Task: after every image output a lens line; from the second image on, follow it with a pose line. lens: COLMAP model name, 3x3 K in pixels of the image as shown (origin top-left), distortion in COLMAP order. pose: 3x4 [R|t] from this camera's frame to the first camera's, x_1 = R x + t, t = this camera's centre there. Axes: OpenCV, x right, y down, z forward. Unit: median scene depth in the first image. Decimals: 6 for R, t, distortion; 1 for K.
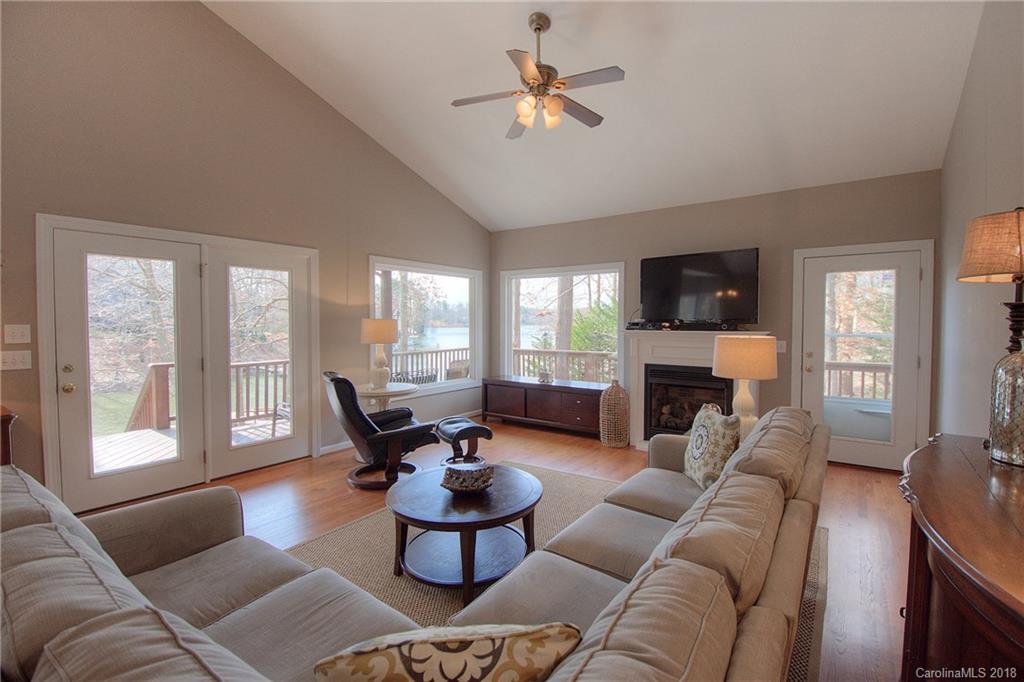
lens RADIAL K [[456.4, 0, 512.0], [0, 456.4, 341.0], [0, 0, 1]] dist [0.001757, 0.000280]
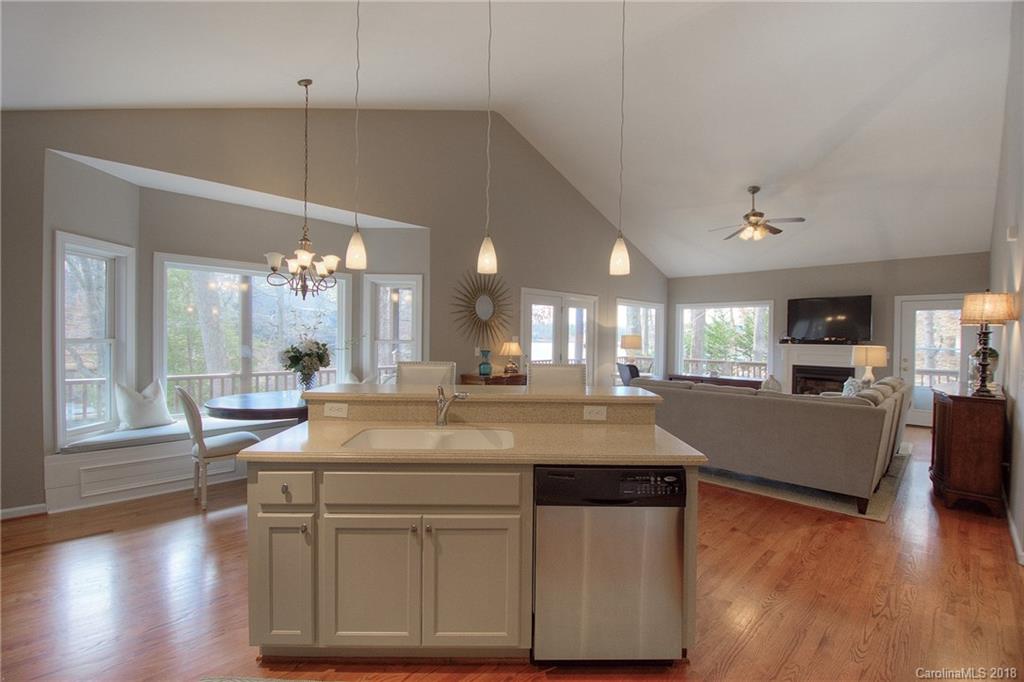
lens RADIAL K [[456.4, 0, 512.0], [0, 456.4, 341.0], [0, 0, 1]] dist [0.001757, 0.000280]
pose [[0.990325, 0.011982, -0.138248, -0.482159], [-0.016757, 0.999301, -0.033425, 0.037470], [0.137750, 0.035418, 0.989834, -0.756058]]
